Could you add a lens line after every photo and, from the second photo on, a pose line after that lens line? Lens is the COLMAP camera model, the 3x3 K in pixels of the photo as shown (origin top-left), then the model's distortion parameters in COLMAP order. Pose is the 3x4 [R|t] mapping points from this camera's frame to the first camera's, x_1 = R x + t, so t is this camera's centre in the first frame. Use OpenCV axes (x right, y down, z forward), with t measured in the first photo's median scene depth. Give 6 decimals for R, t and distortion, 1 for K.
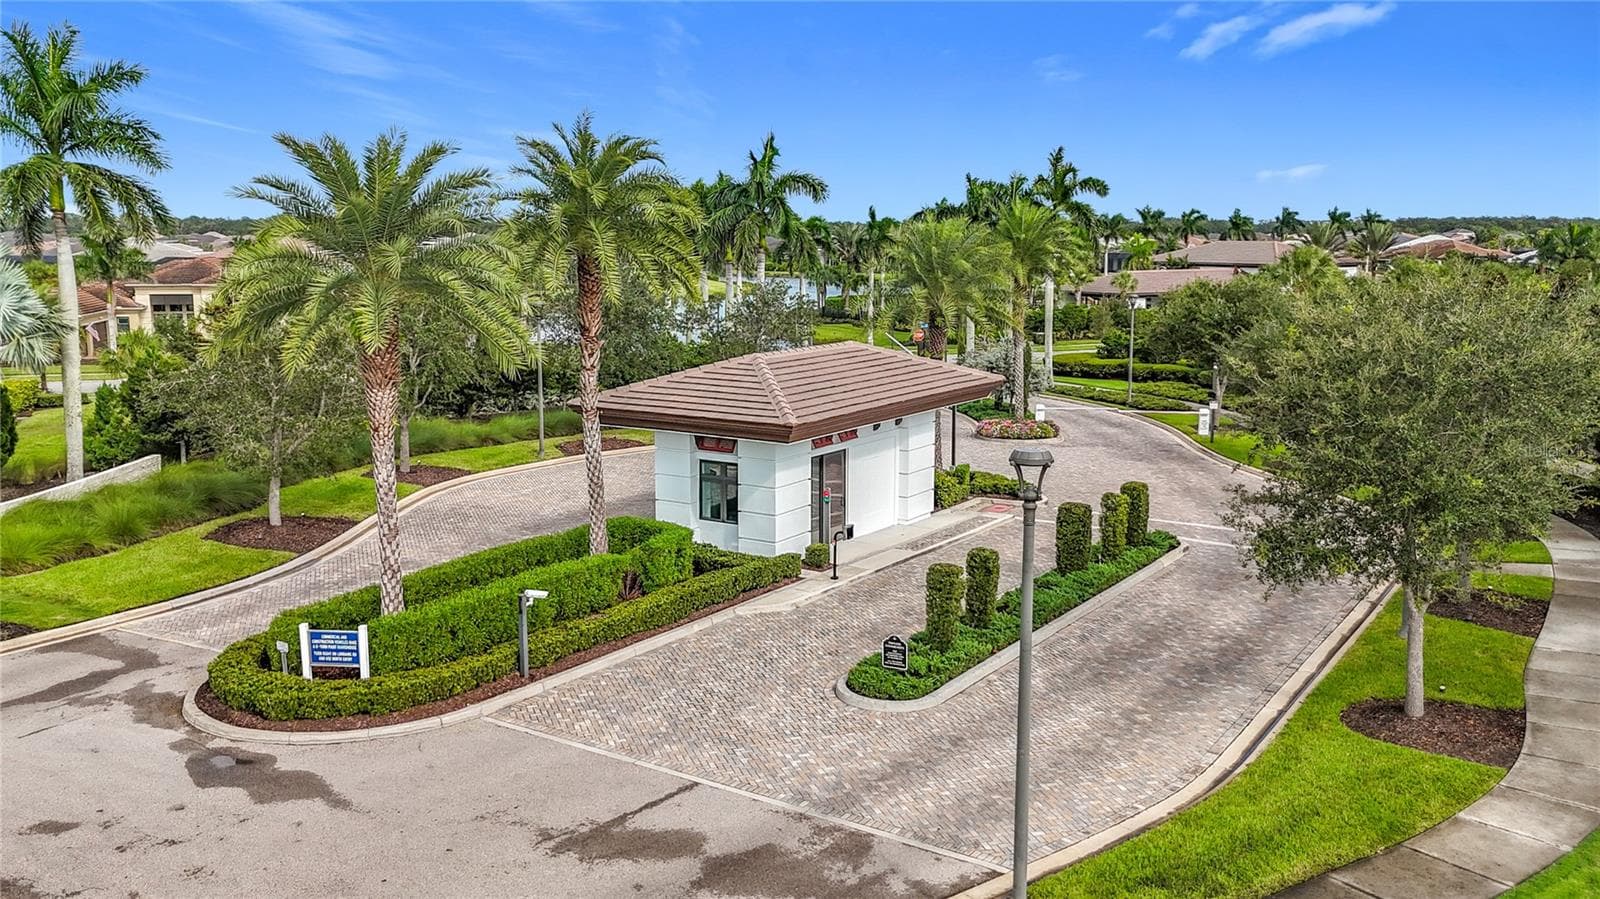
lens RADIAL K [[1333.4, 0, 808.1], [0, 1333.4, 470.2], [0, 0, 1]] dist [0.061364, -0.009209]
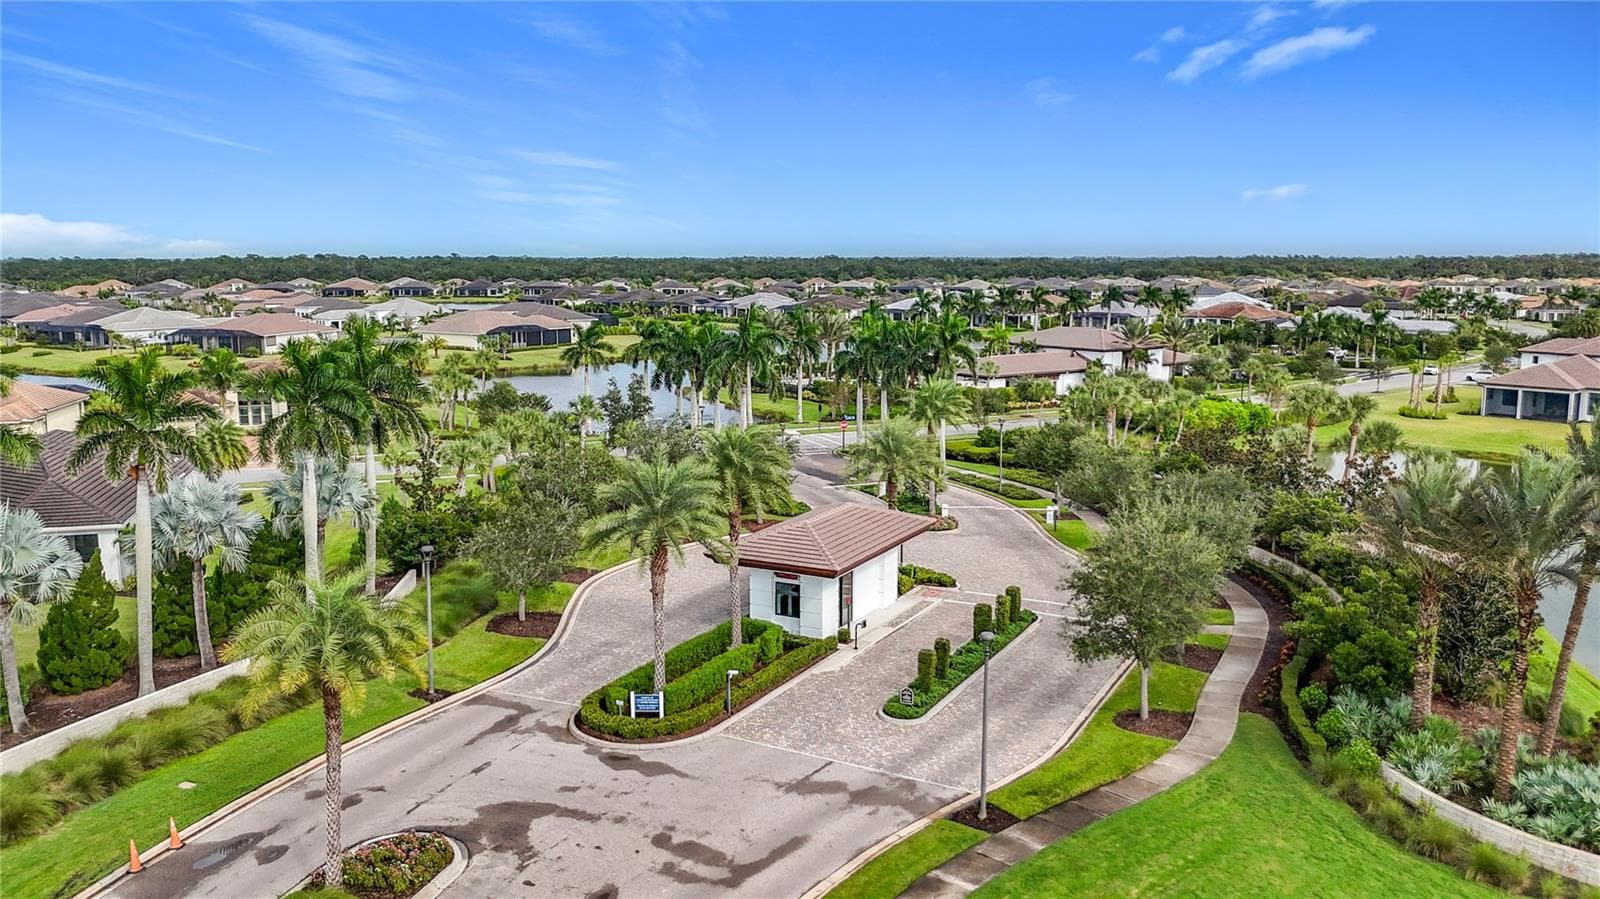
lens RADIAL K [[1248.3, 0, 825.0], [0, 1248.3, 452.6], [0, 0, 1]] dist [0.057463, -0.107761]
pose [[0.994132, -0.010184, 0.107692, -0.266422], [0.011611, 0.999853, -0.012624, -0.217997], [-0.107548, 0.013800, 0.994104, -0.924668]]
